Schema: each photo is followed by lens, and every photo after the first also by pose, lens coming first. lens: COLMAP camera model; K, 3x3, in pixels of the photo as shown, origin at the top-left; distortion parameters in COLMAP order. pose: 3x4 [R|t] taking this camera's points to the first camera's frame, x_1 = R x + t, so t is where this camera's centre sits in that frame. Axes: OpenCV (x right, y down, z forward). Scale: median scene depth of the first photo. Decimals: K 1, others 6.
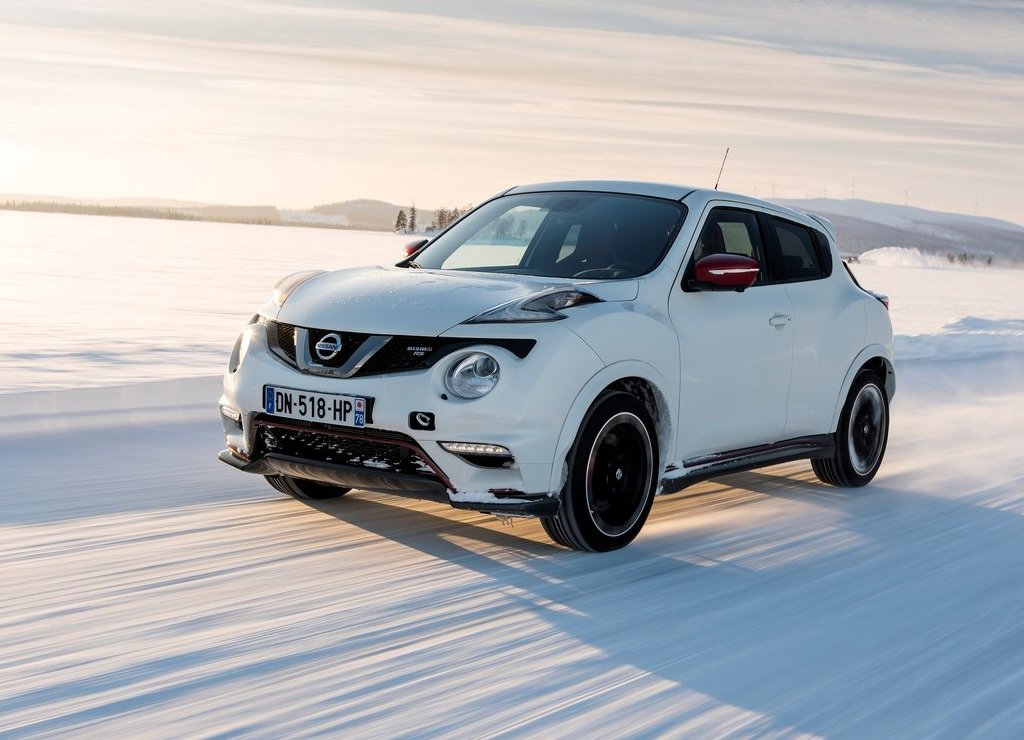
lens RADIAL K [[1491.4, 0, 538.6], [0, 1491.4, 370.4], [0, 0, 1]] dist [0.002417, 0.004199]
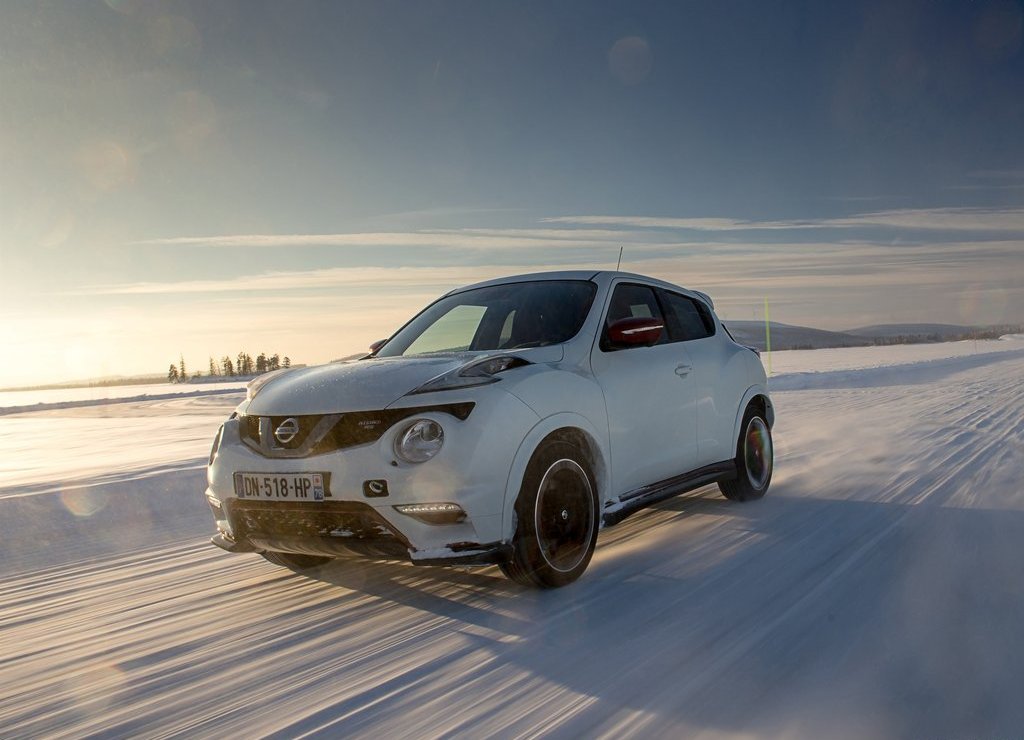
lens RADIAL K [[933.3, 0, 561.0], [0, 933.3, 371.6], [0, 0, 1]] dist [-0.004560, -0.001345]
pose [[0.991999, -0.111090, 0.059981, 0.021864], [0.115399, 0.990565, -0.073925, 0.014931], [-0.051203, 0.080256, 0.995458, 0.306090]]
